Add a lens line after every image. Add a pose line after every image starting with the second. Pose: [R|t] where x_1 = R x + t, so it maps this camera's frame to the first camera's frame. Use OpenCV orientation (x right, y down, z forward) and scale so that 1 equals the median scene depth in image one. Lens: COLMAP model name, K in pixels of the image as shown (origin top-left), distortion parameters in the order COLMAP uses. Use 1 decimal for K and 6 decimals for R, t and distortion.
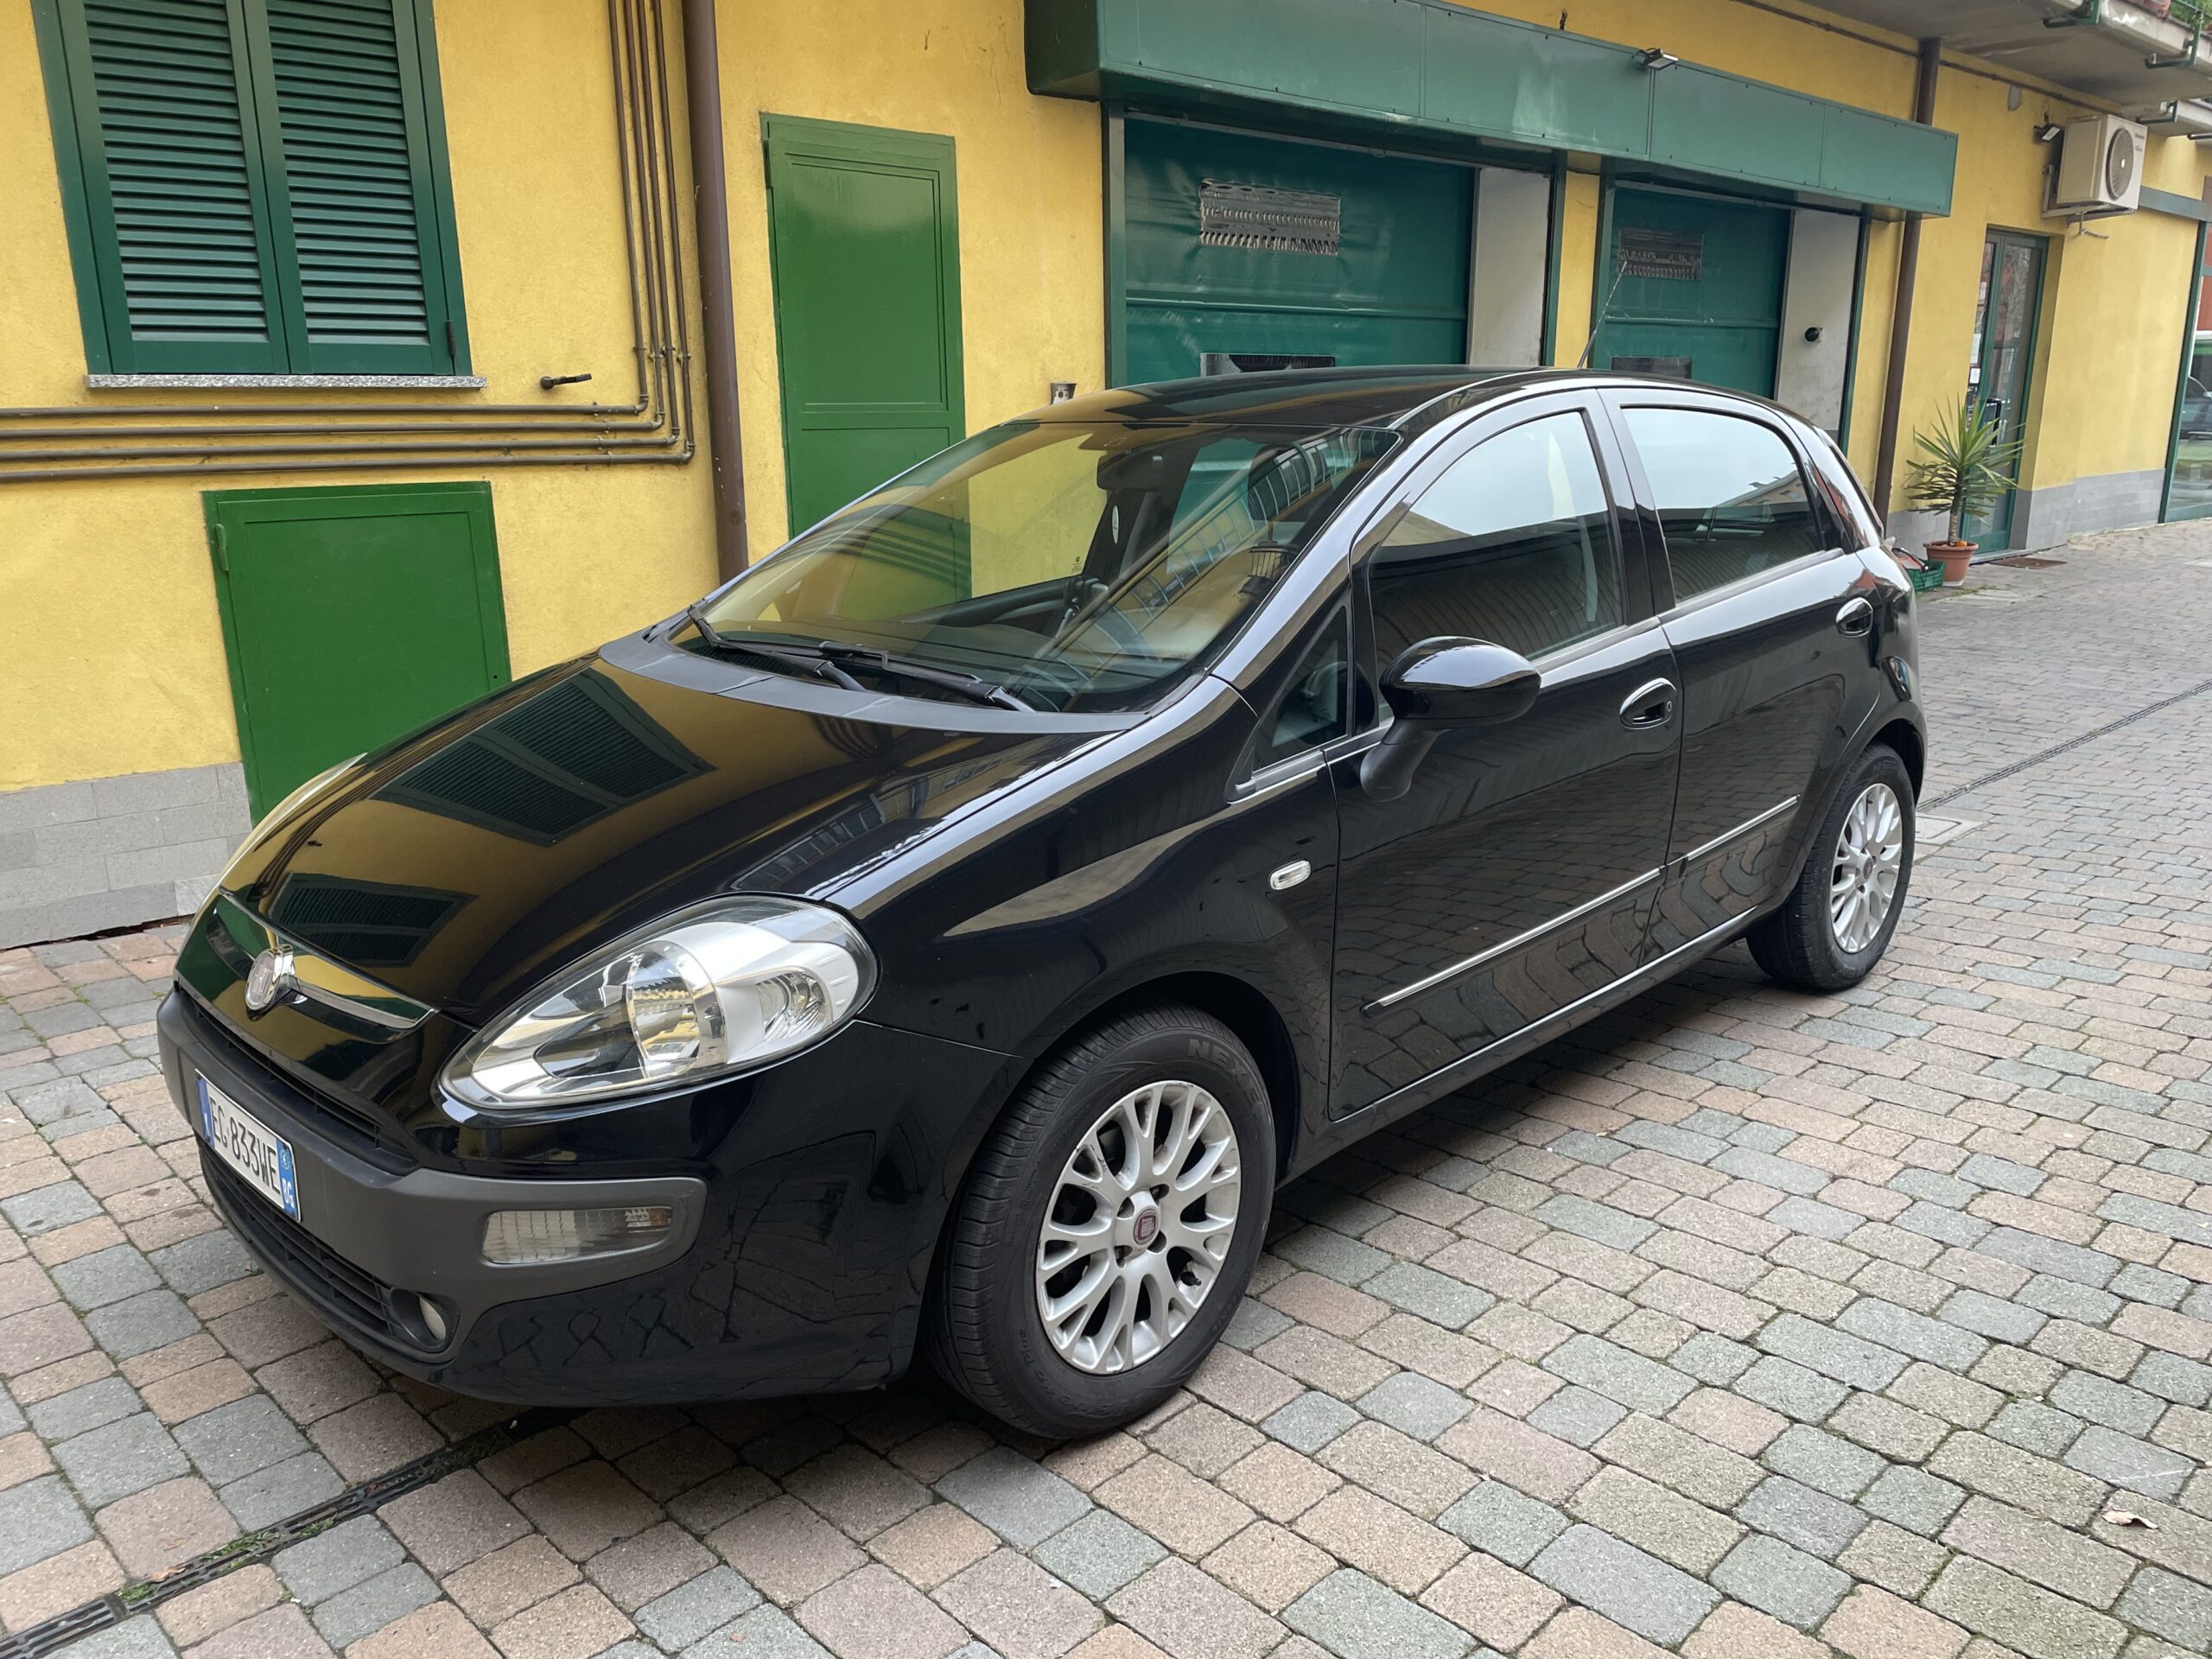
lens RADIAL K [[1667.4, 0, 1122.5], [0, 1667.4, 834.2], [0, 0, 1]] dist [0.083629, -0.102402]
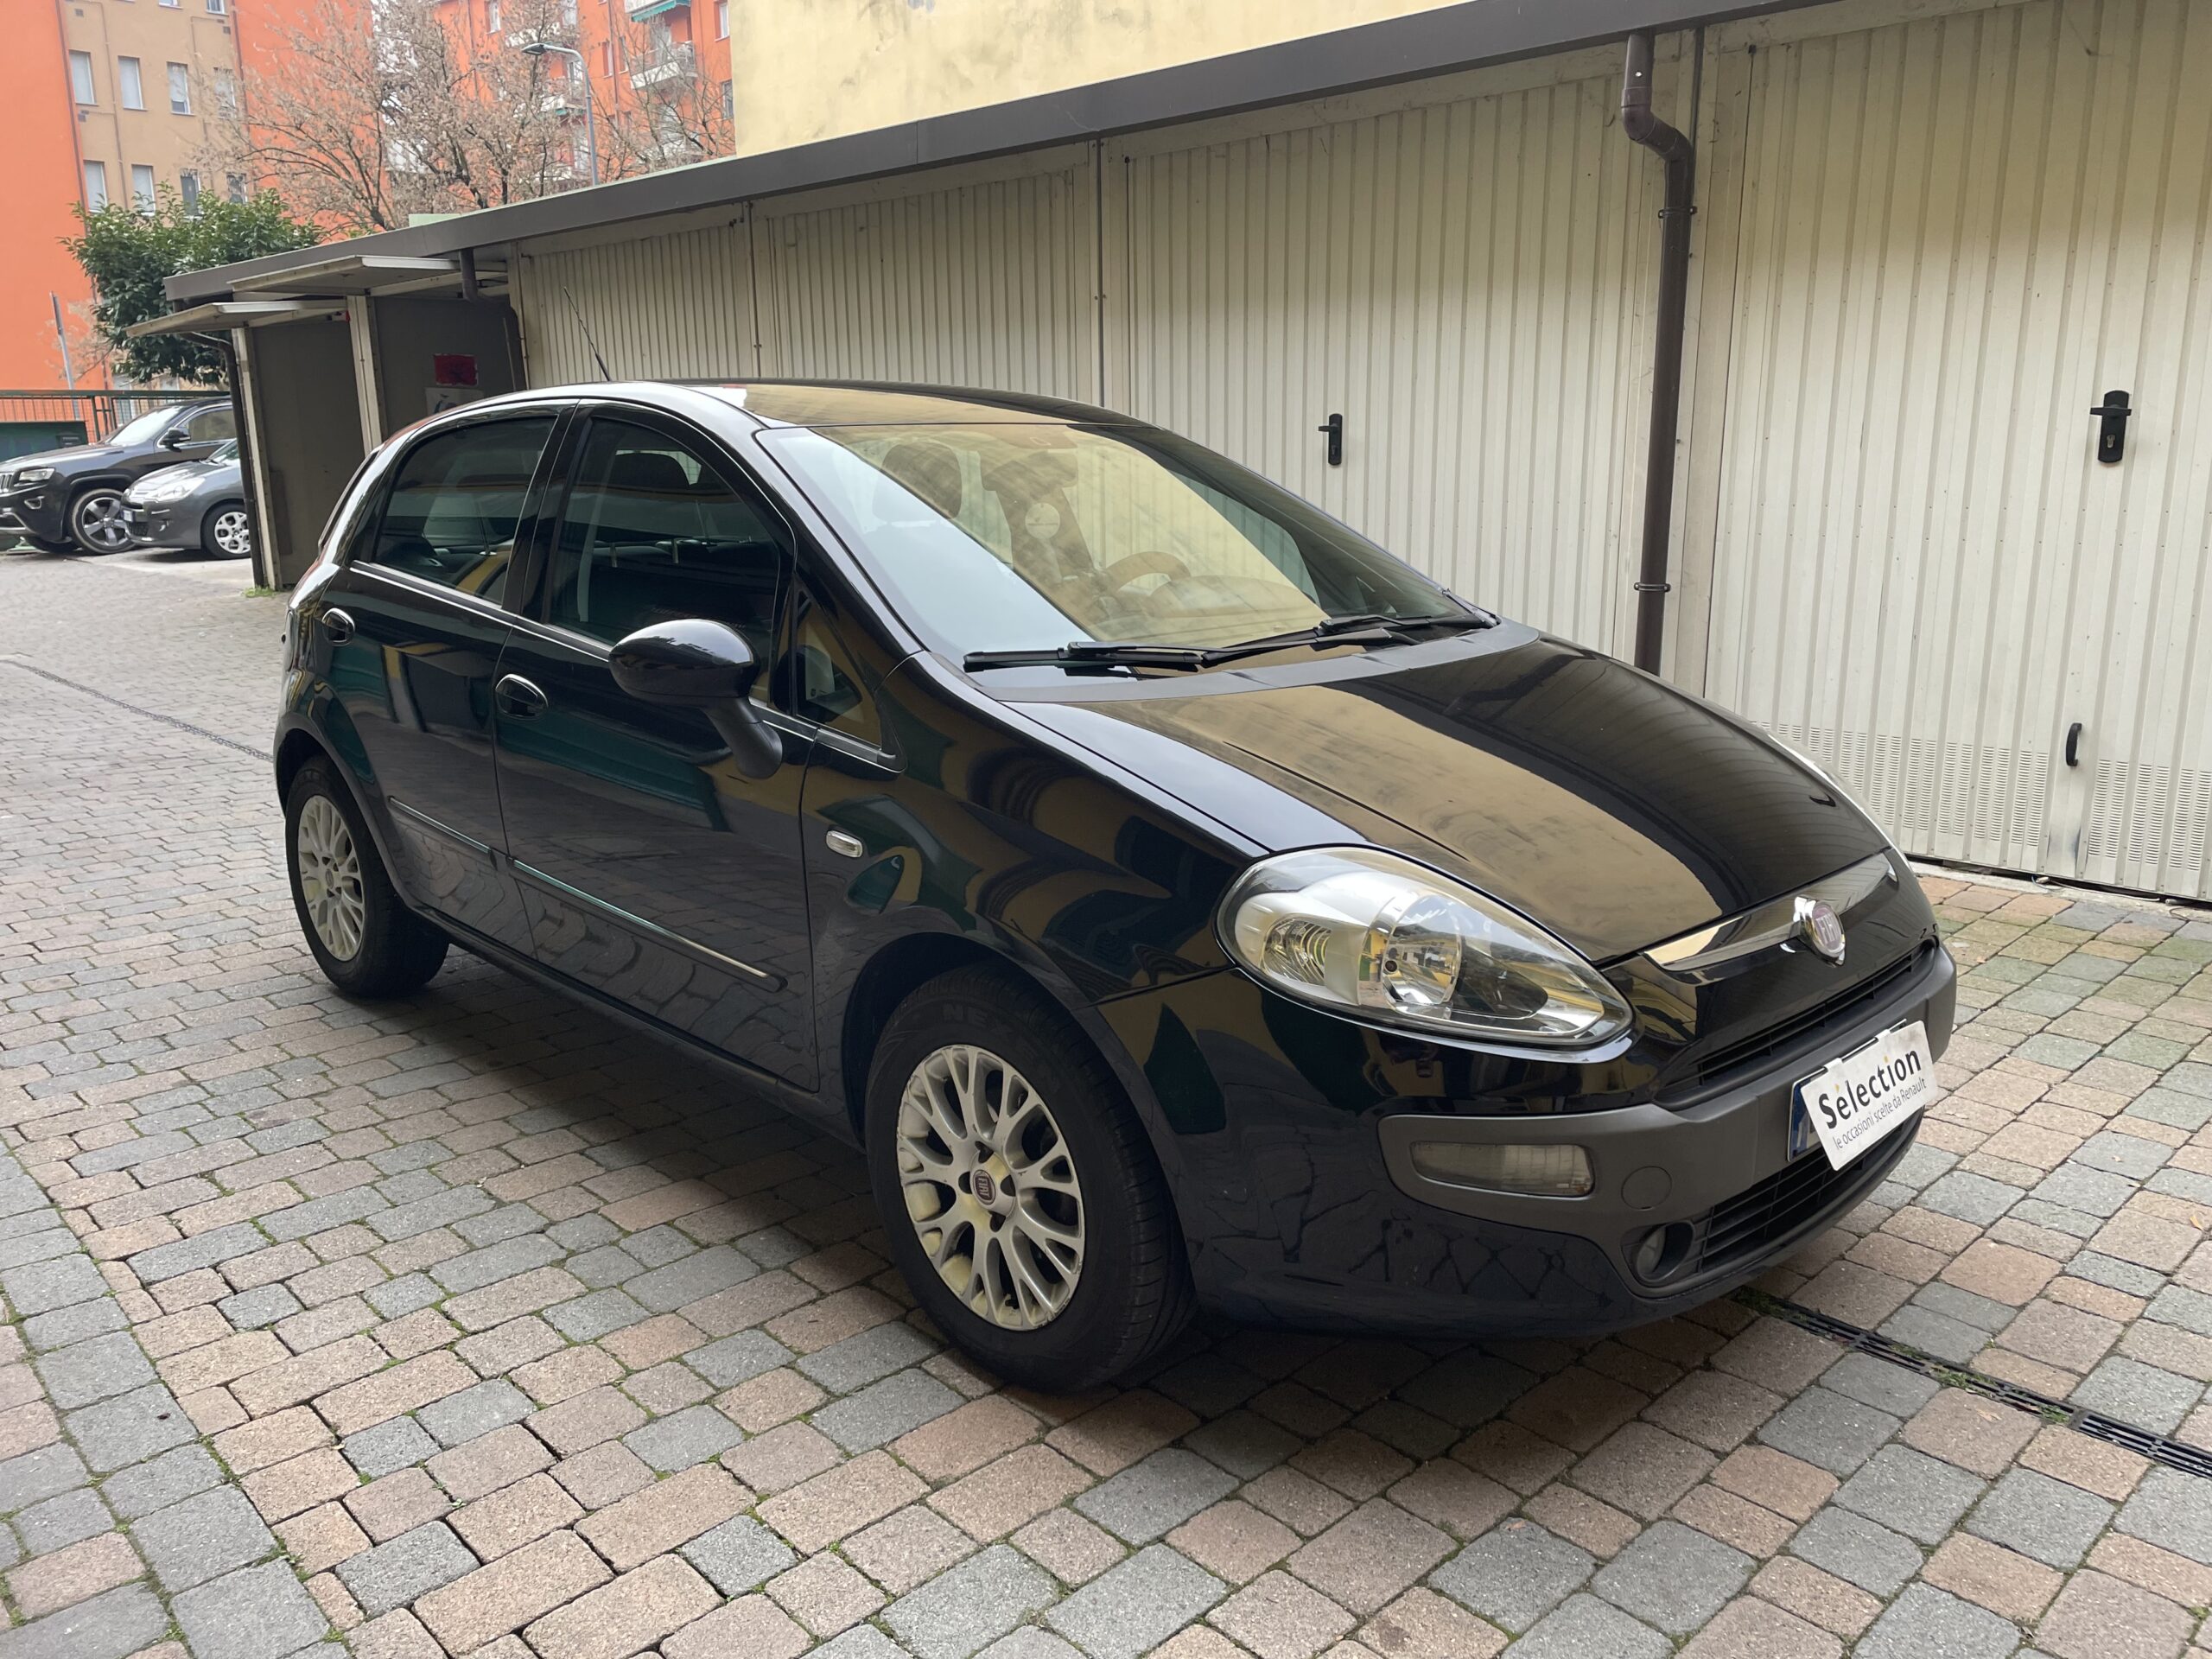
lens RADIAL K [[1665.2, 0, 1119.5], [0, 1665.2, 815.1], [0, 0, 1]] dist [0.093349, -0.110464]
pose [[0.015474, -0.212736, 0.976987, -0.676726], [0.261718, 0.943900, 0.201386, -0.134592], [-0.965020, 0.252579, 0.070282, 0.596035]]
